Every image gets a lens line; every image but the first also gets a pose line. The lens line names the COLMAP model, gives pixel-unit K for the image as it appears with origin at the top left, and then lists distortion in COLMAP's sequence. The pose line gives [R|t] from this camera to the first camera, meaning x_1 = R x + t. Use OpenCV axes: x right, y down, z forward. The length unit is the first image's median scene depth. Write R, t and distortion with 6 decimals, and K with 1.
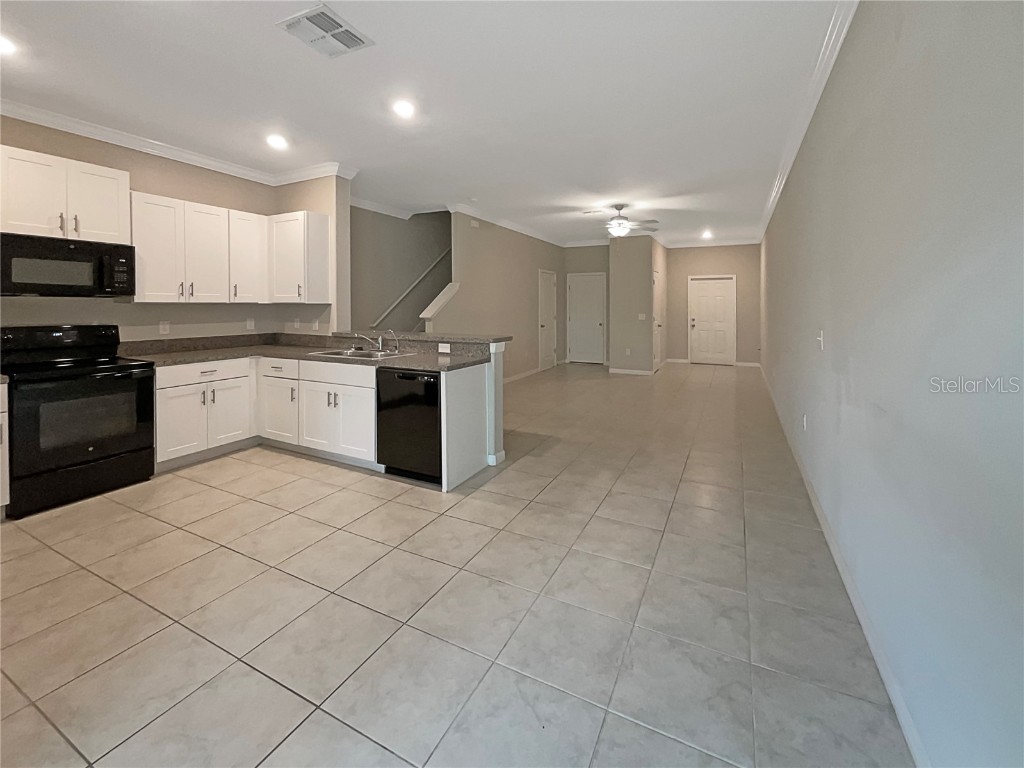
lens RADIAL K [[442.7, 0, 508.9], [0, 442.7, 316.7], [0, 0, 1]] dist [-0.000510, 0.000287]
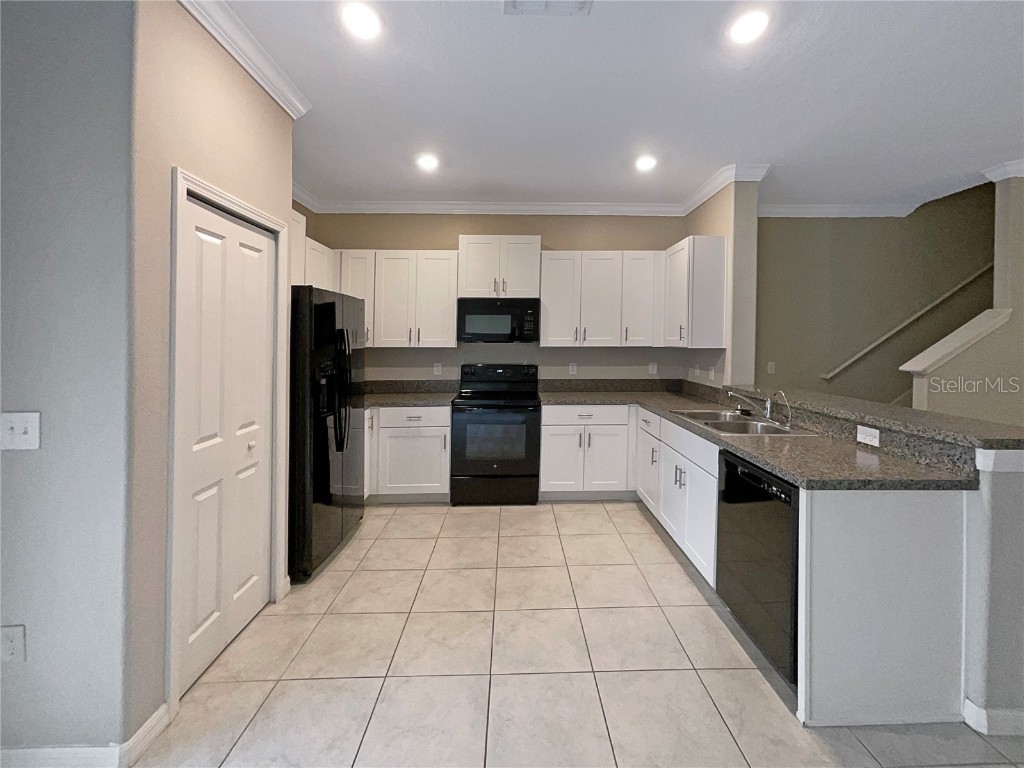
lens RADIAL K [[432.7, 0, 517.3], [0, 432.7, 346.9], [0, 0, 1]] dist [0.003559, 0.000196]
pose [[0.475161, 0.010940, -0.879831, 0.117579], [-0.021885, 0.999760, 0.000612, -0.029243], [0.879627, 0.018964, 0.475287, 0.381219]]
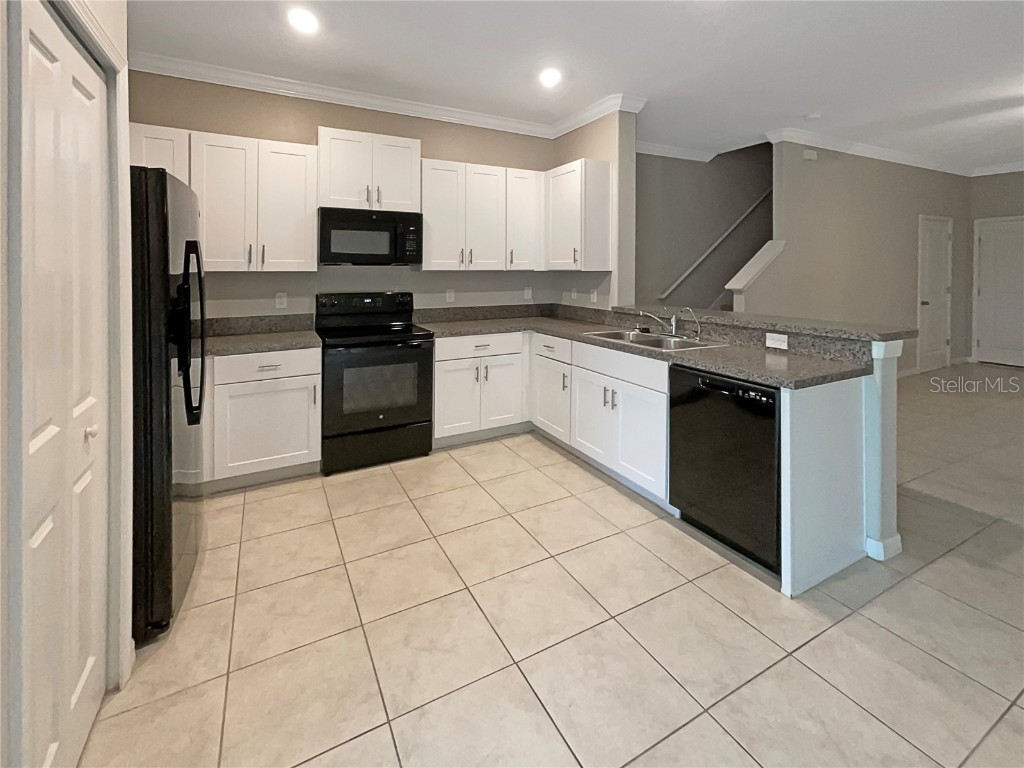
lens RADIAL K [[466.8, 0, 511.4], [0, 466.8, 280.4], [0, 0, 1]] dist [-0.002071, 0.005403]
pose [[0.822975, 0.010850, -0.567973, -0.081860], [-0.012827, 0.999918, 0.000515, -0.012112], [0.567932, 0.006861, 0.823047, 0.236658]]
